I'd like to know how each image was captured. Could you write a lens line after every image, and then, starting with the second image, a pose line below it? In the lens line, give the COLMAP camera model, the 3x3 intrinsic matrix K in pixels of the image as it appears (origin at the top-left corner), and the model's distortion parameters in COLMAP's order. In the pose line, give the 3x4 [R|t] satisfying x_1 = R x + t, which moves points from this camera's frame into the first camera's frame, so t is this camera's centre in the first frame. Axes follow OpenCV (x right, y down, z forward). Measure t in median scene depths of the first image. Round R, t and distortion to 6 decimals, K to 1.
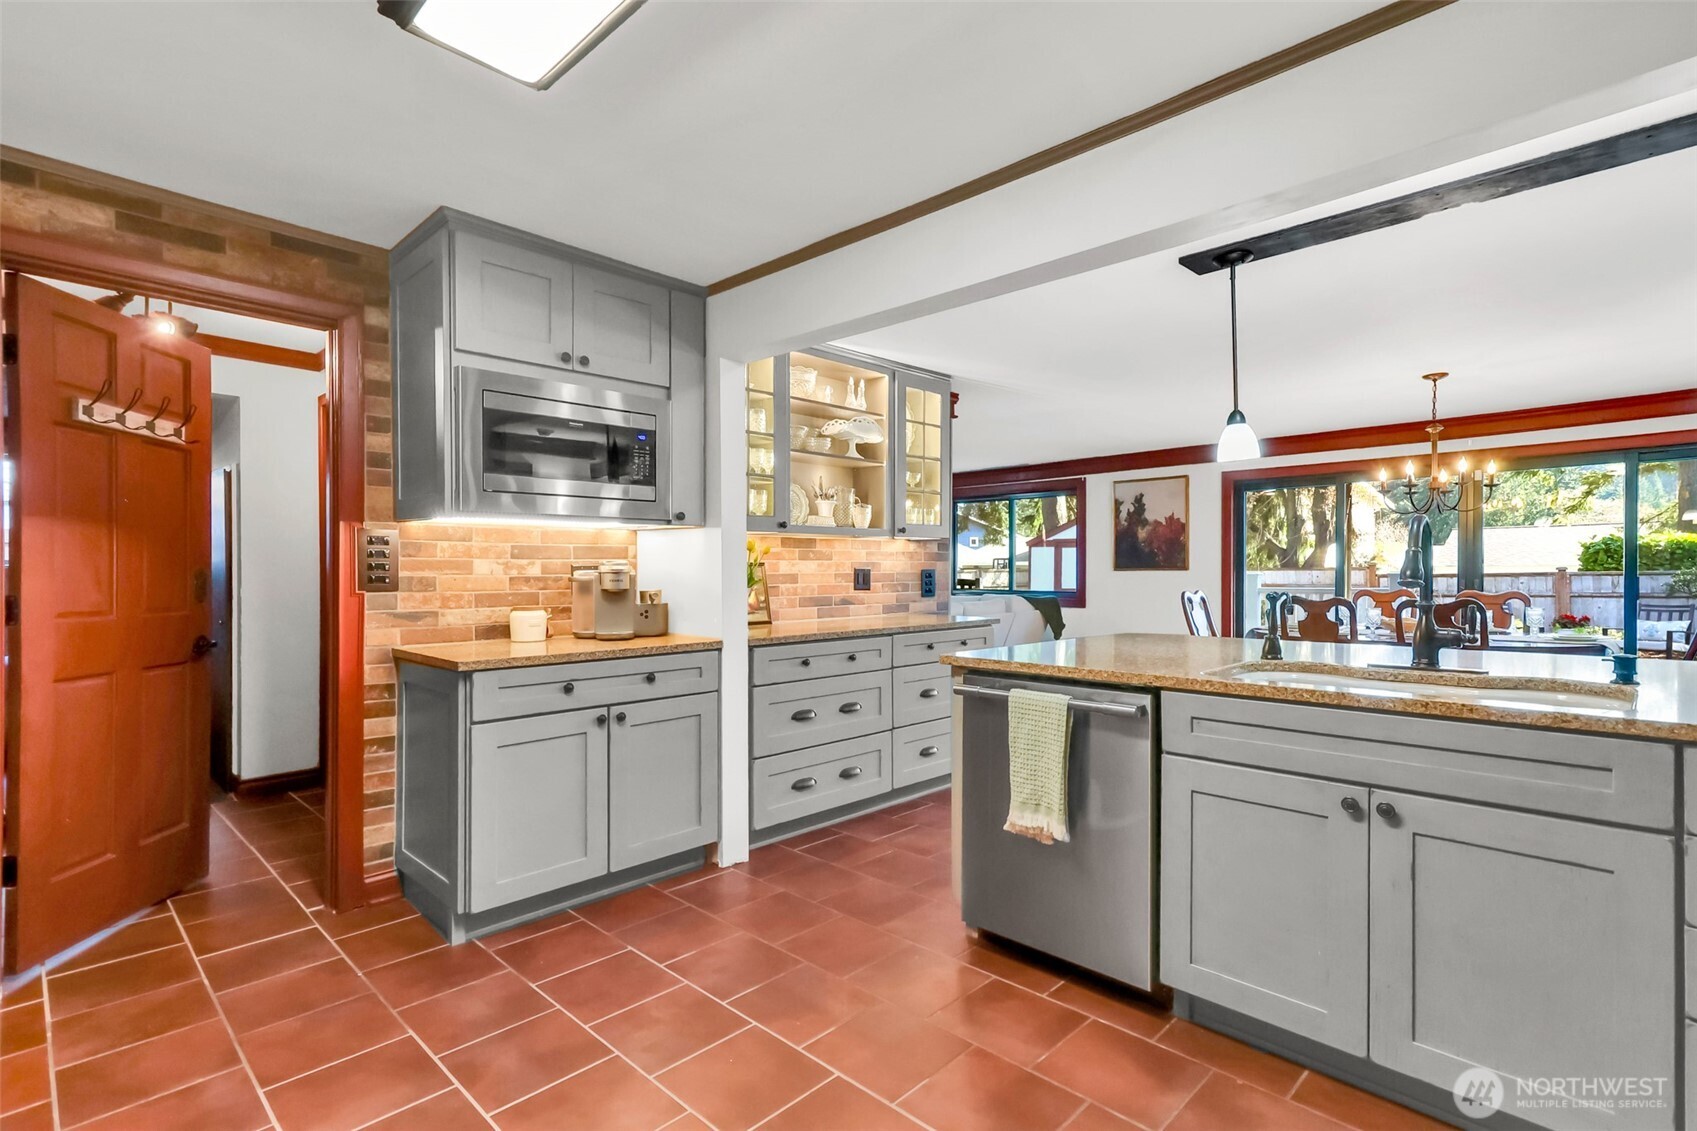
lens RADIAL K [[807.1, 0, 882.5], [0, 807.1, 563.7], [0, 0, 1]] dist [0.027283, -0.001809]
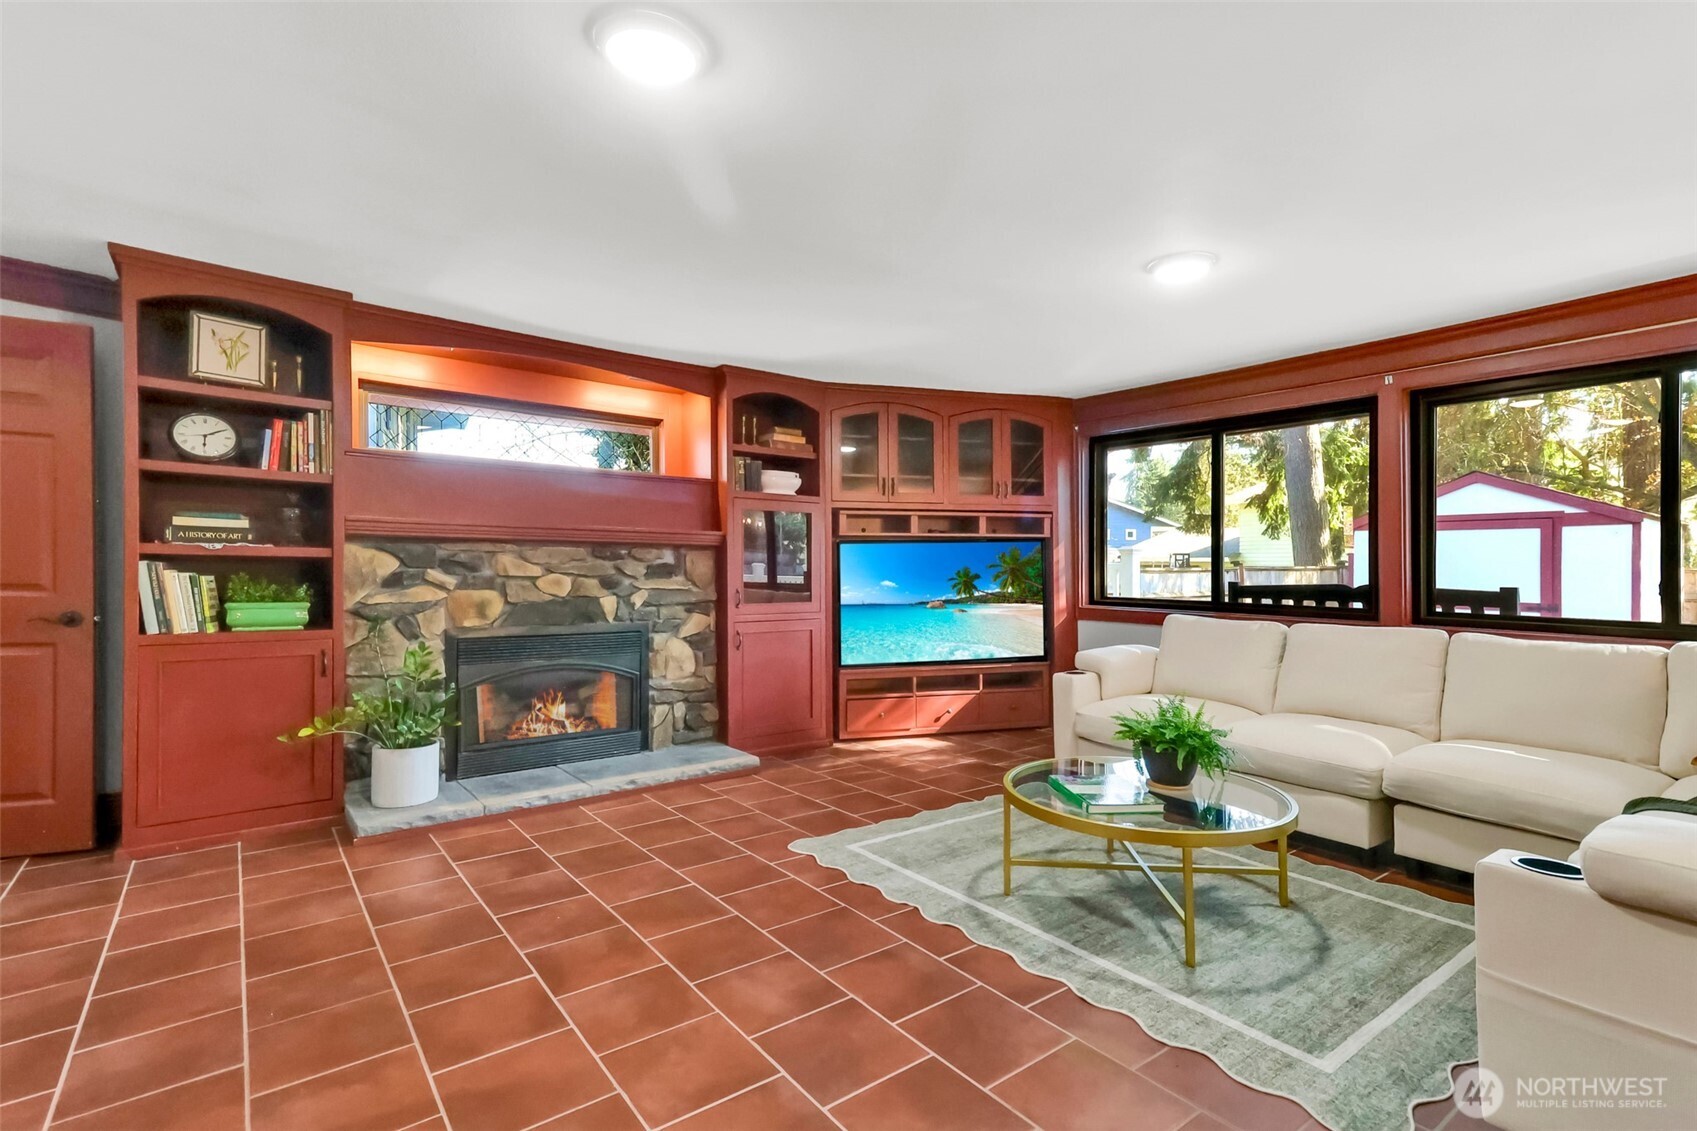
lens RADIAL K [[807.1, 0, 878.9], [0, 807.1, 562.8], [0, 0, 1]] dist [0.027283, -0.001809]
pose [[0.987670, 0.003888, -0.156503, -0.144345], [-0.003395, 0.999988, 0.003413, 0.006409], [0.156514, -0.002839, 0.987672, 0.643072]]
